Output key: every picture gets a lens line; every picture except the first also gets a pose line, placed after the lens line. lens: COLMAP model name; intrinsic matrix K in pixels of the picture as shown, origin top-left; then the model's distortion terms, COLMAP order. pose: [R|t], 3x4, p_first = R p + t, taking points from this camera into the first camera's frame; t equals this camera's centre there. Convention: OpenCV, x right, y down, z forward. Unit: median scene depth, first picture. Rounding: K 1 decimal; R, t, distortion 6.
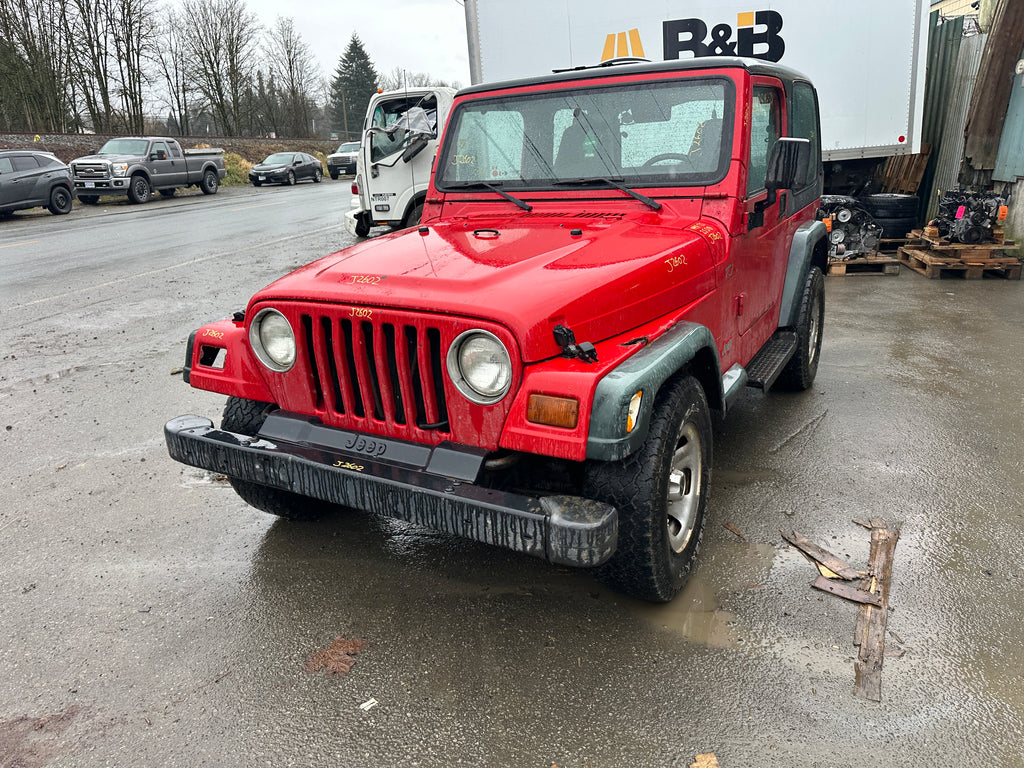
lens RADIAL K [[713.0, 0, 514.8], [0, 713.0, 374.5], [0, 0, 1]] dist [0.062997, -0.064050]
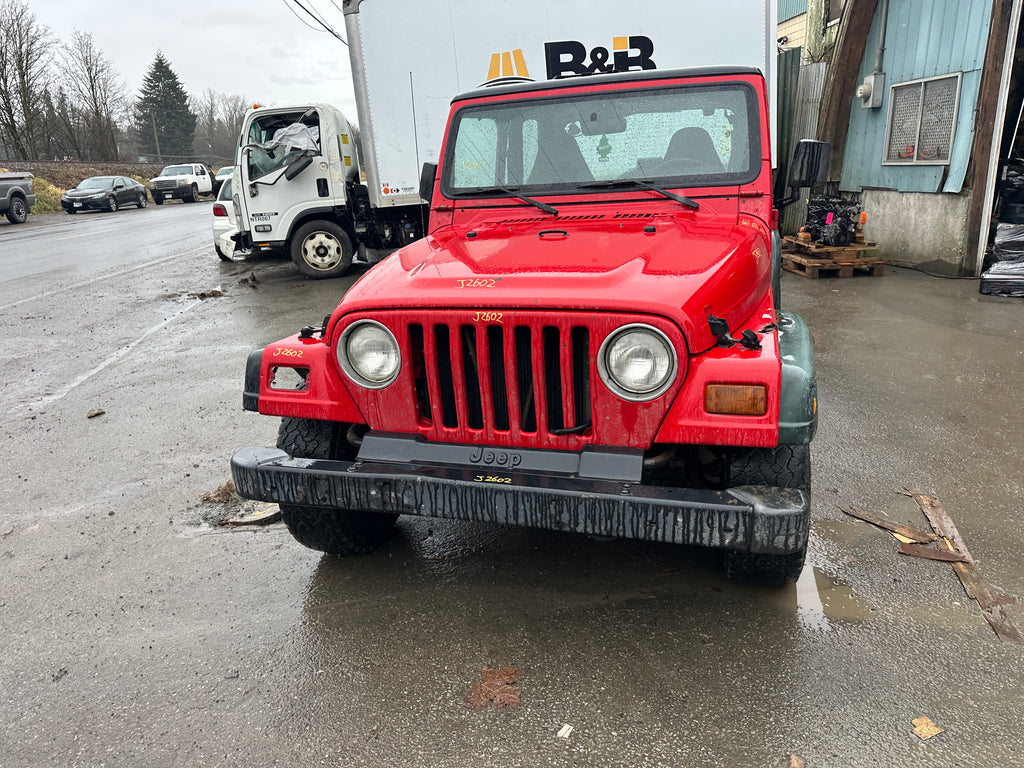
lens RADIAL K [[714.8, 0, 514.5], [0, 714.8, 381.5], [0, 0, 1]] dist [0.015047, -0.006264]
pose [[0.974745, -0.070680, 0.211841, -0.298362], [0.074616, 0.997156, -0.010631, 0.008773], [-0.210487, 0.026169, 0.977246, 0.058965]]
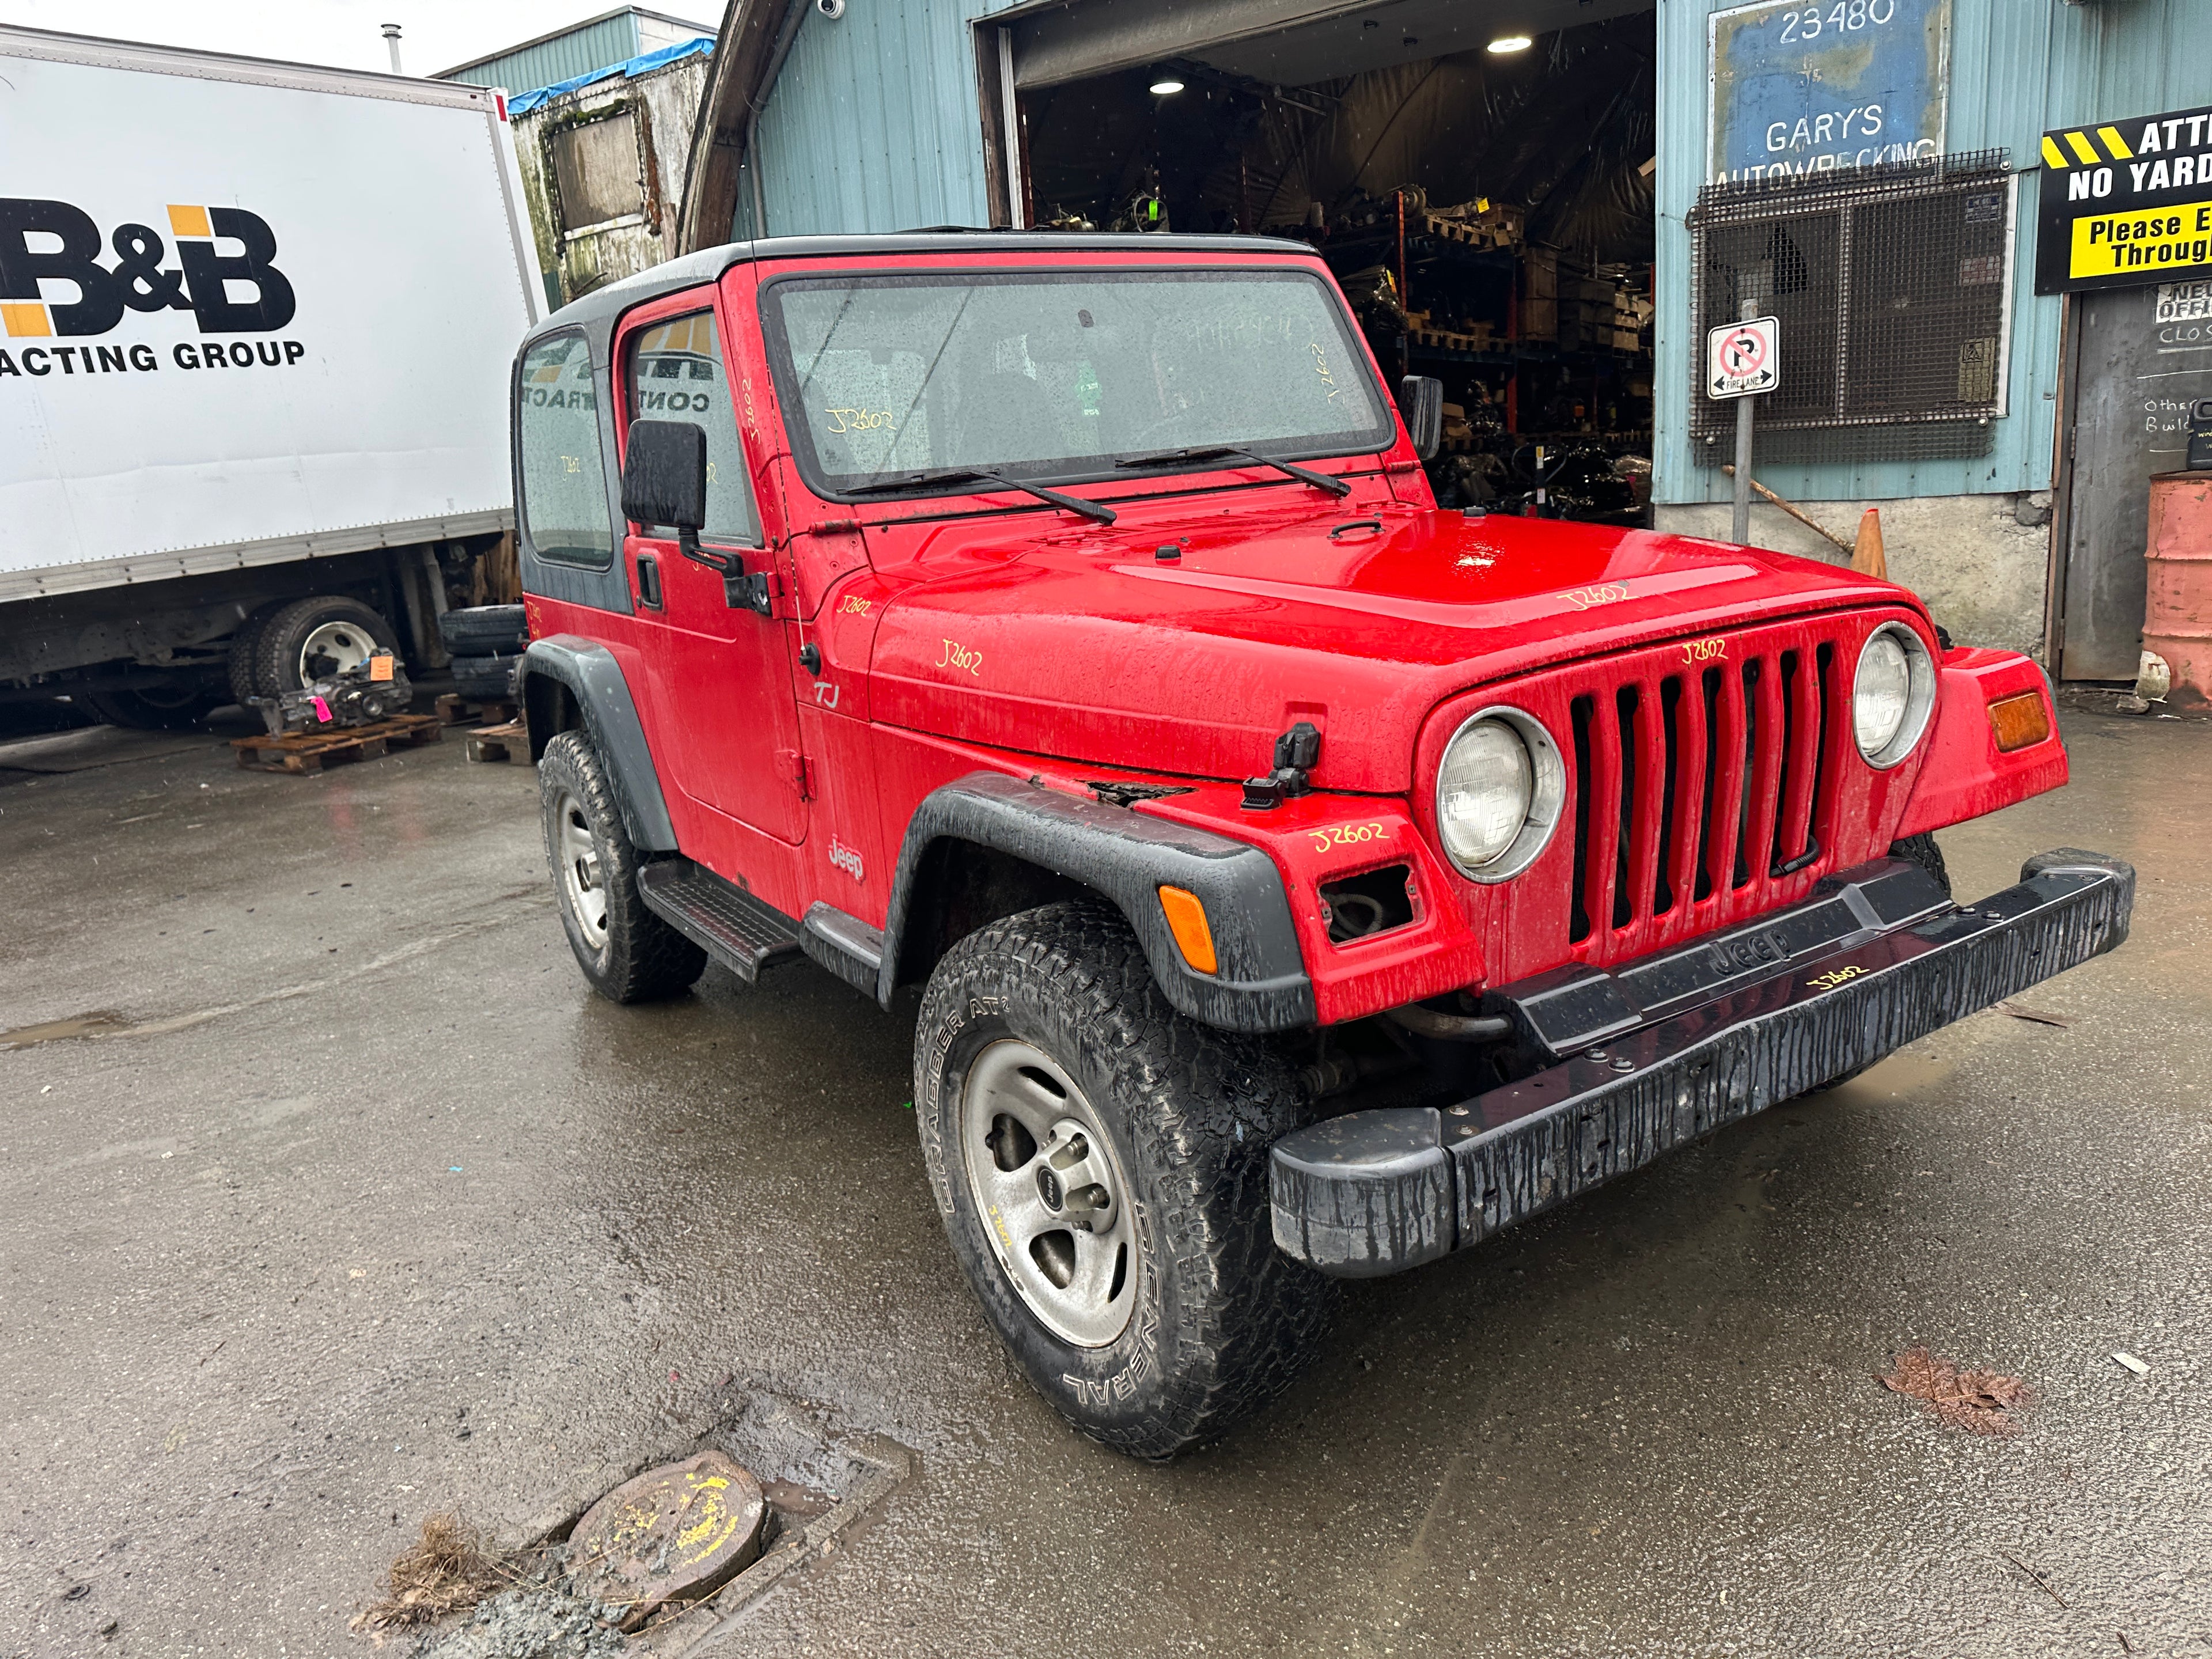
lens RADIAL K [[1563.6, 0, 1107.4], [0, 1563.6, 820.4], [0, 0, 1]] dist [0.010470, -0.008951]
pose [[0.461967, -0.197713, 0.864578, -0.950665], [0.321281, 0.945931, 0.044648, -0.114240], [-0.826659, 0.257147, 0.500510, 0.655628]]
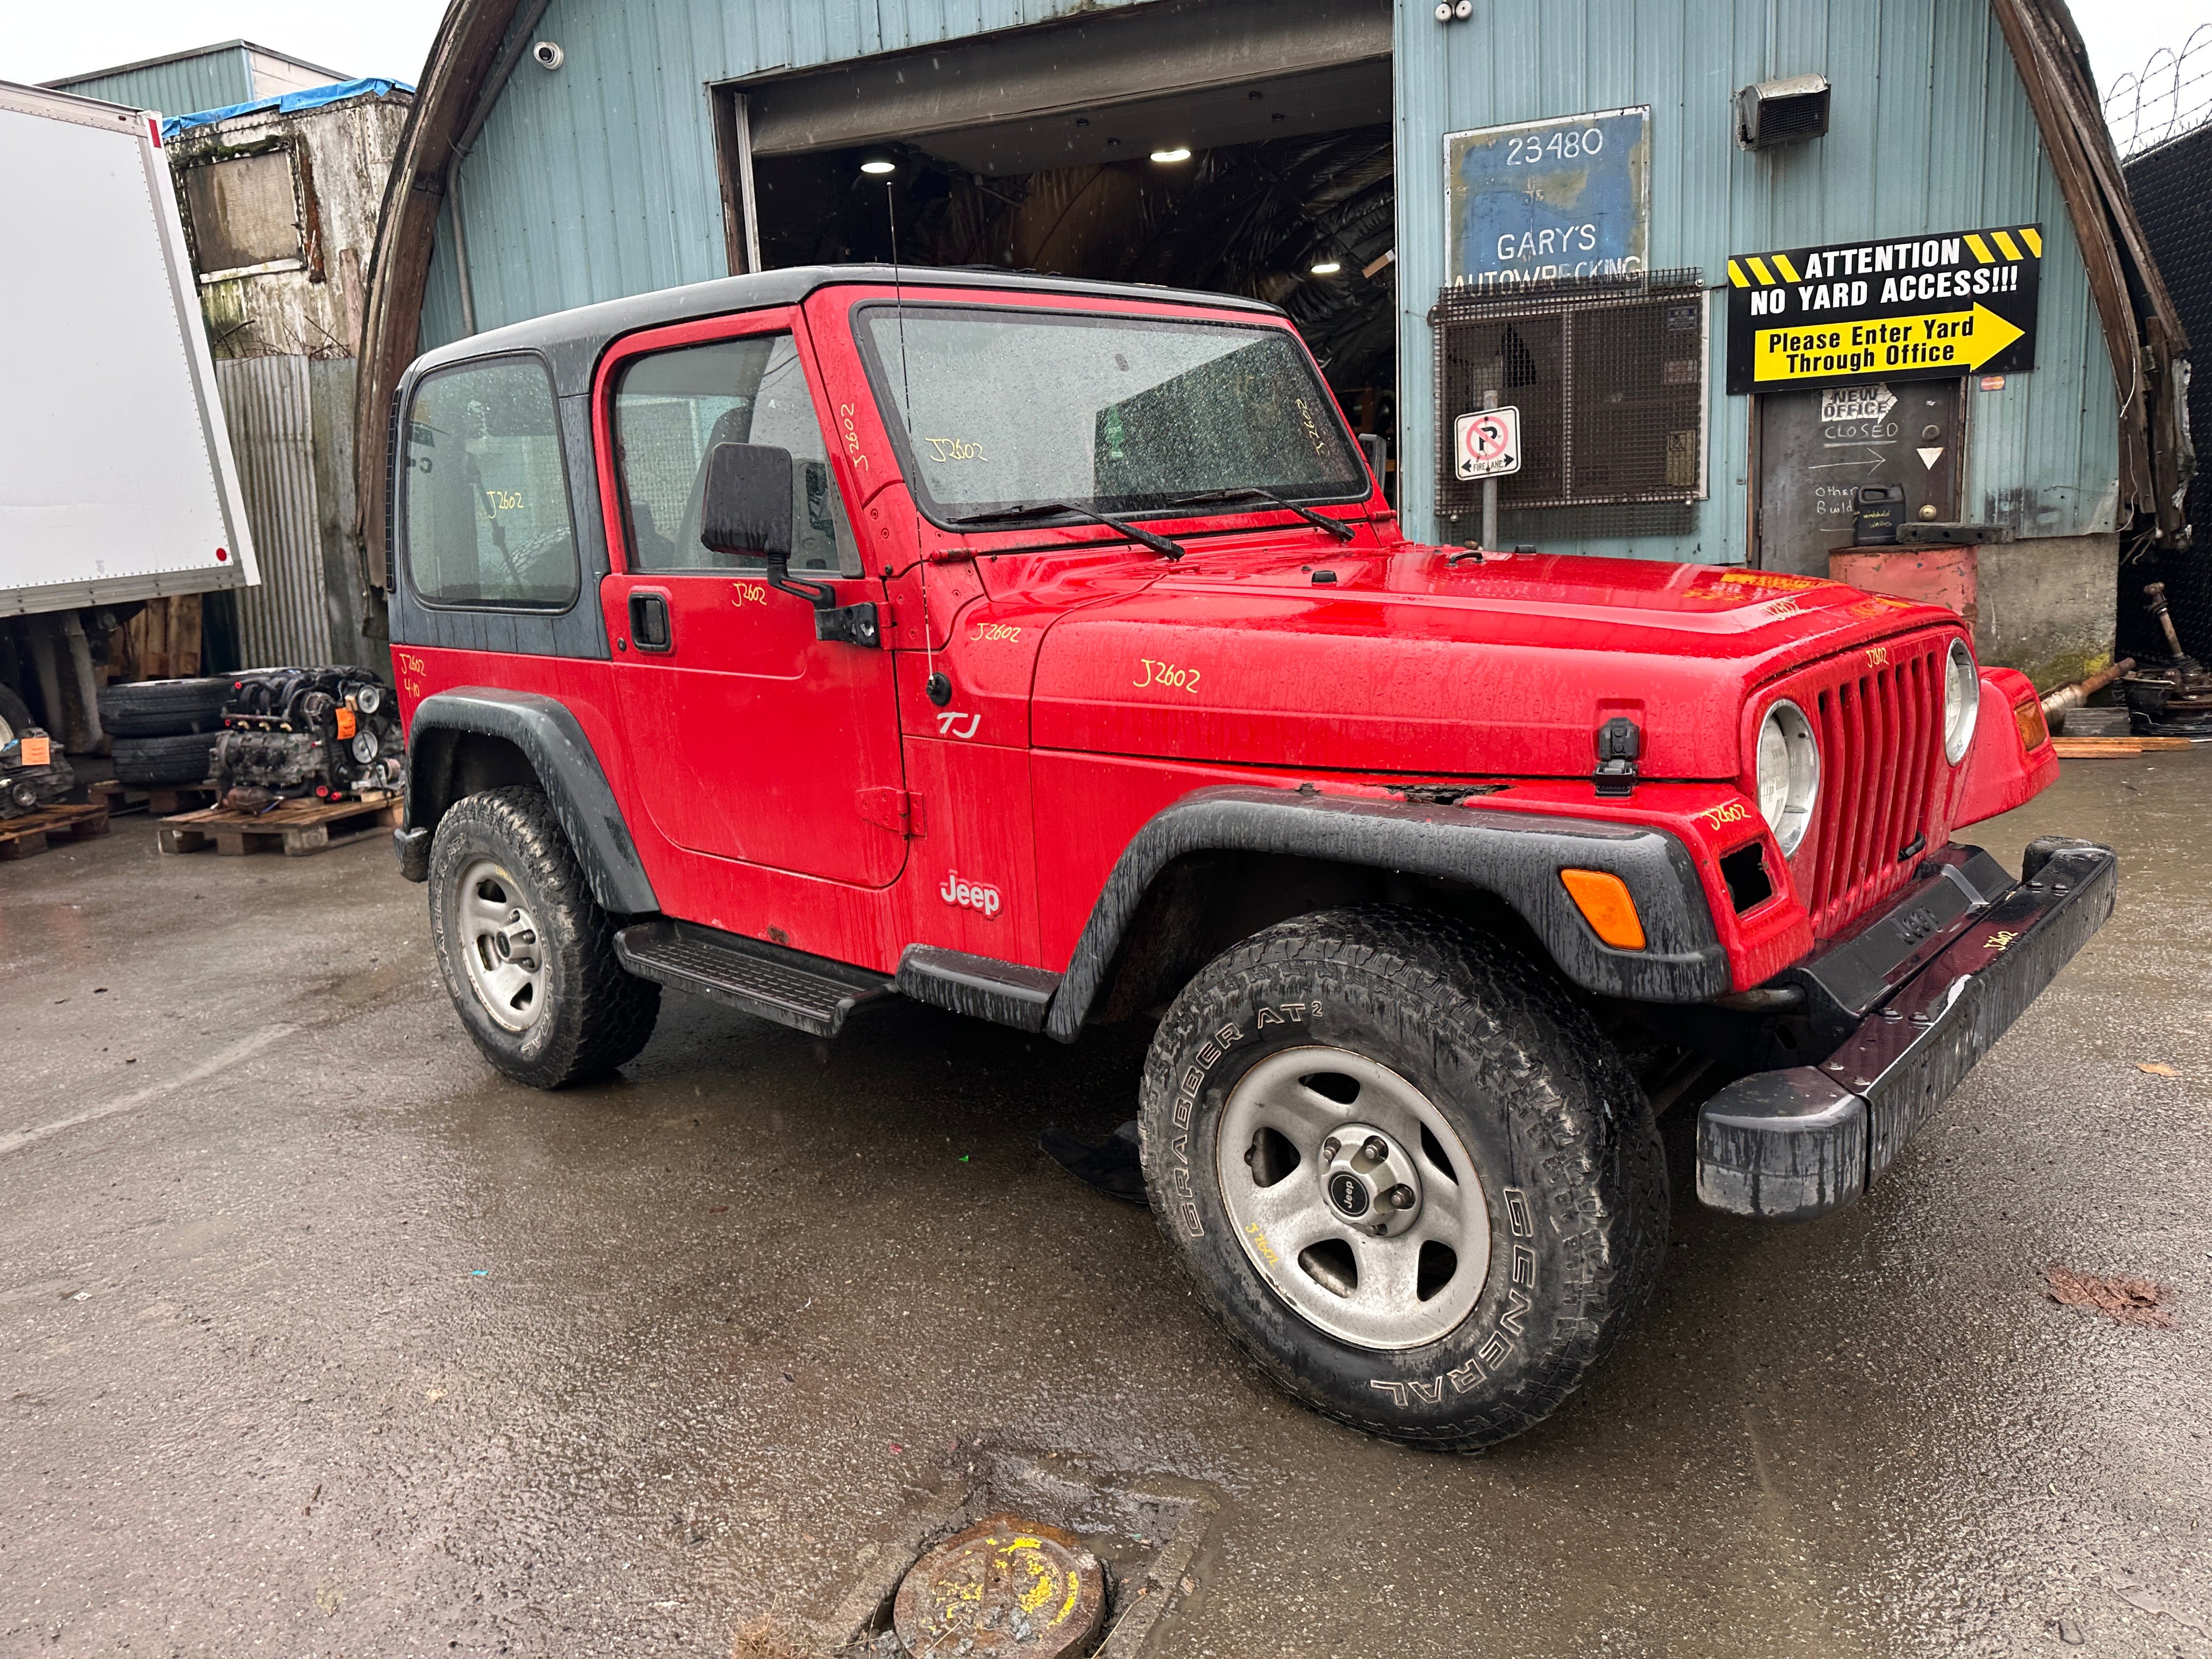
lens RADIAL K [[1563.6, 0, 1107.4], [0, 1563.6, 820.4], [0, 0, 1]] dist [0.010470, -0.008951]
pose [[0.222922, -0.161592, 0.961350, -1.073422], [0.340765, 0.936869, 0.078459, -0.191673], [-0.913337, 0.310104, 0.263914, 0.956864]]
